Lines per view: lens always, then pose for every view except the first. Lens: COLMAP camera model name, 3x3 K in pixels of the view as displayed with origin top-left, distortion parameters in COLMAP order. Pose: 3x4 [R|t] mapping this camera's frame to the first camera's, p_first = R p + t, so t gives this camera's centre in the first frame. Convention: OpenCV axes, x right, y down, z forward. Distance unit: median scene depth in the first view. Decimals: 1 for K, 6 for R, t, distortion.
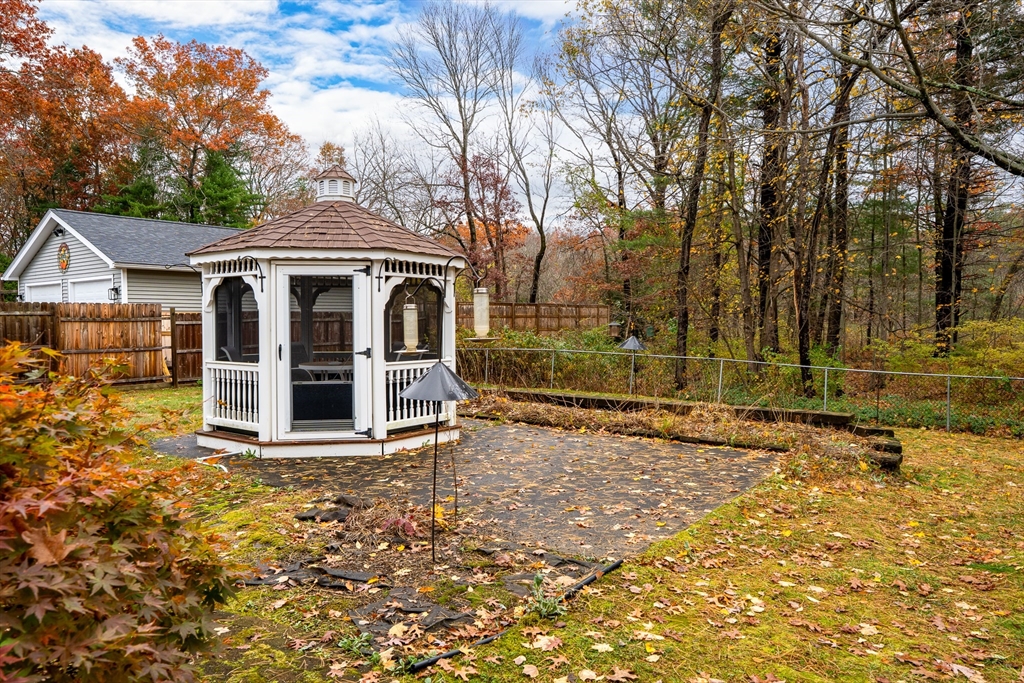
lens RADIAL K [[681.8, 0, 512.6], [0, 681.8, 343.5], [0, 0, 1]] dist [-0.059639, -0.000588]
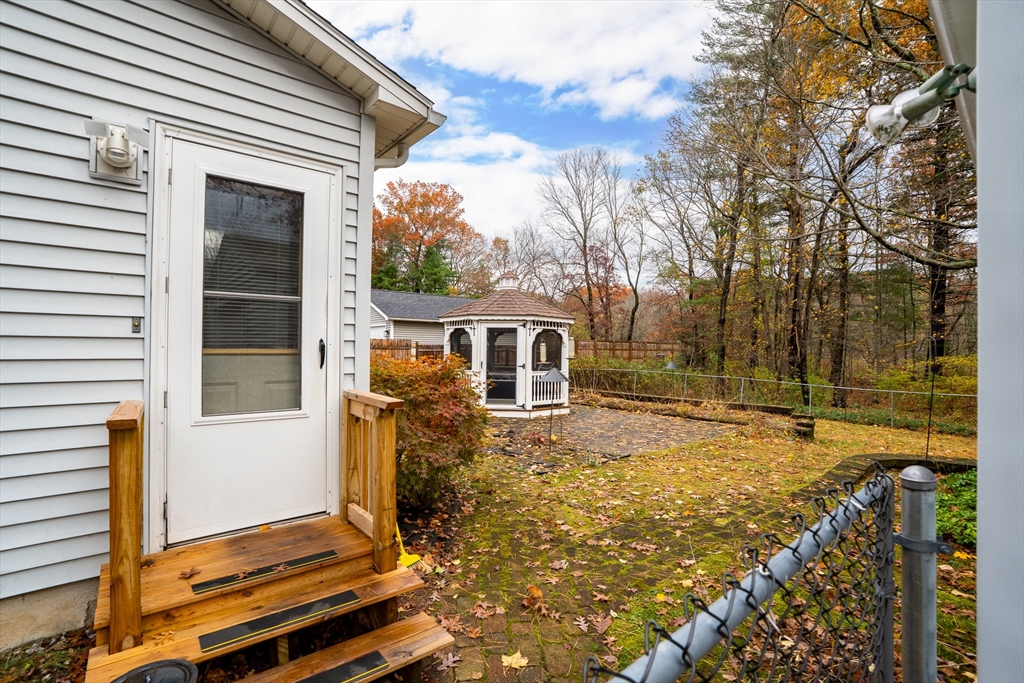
lens RADIAL K [[468.0, 0, 502.7], [0, 468.0, 344.9], [0, 0, 1]] dist [-0.004257, 0.001803]
pose [[0.969212, 0.011425, -0.245961, 0.032833], [-0.023117, 0.998733, -0.044702, 0.006754], [0.245139, 0.049012, 0.968248, -0.175937]]
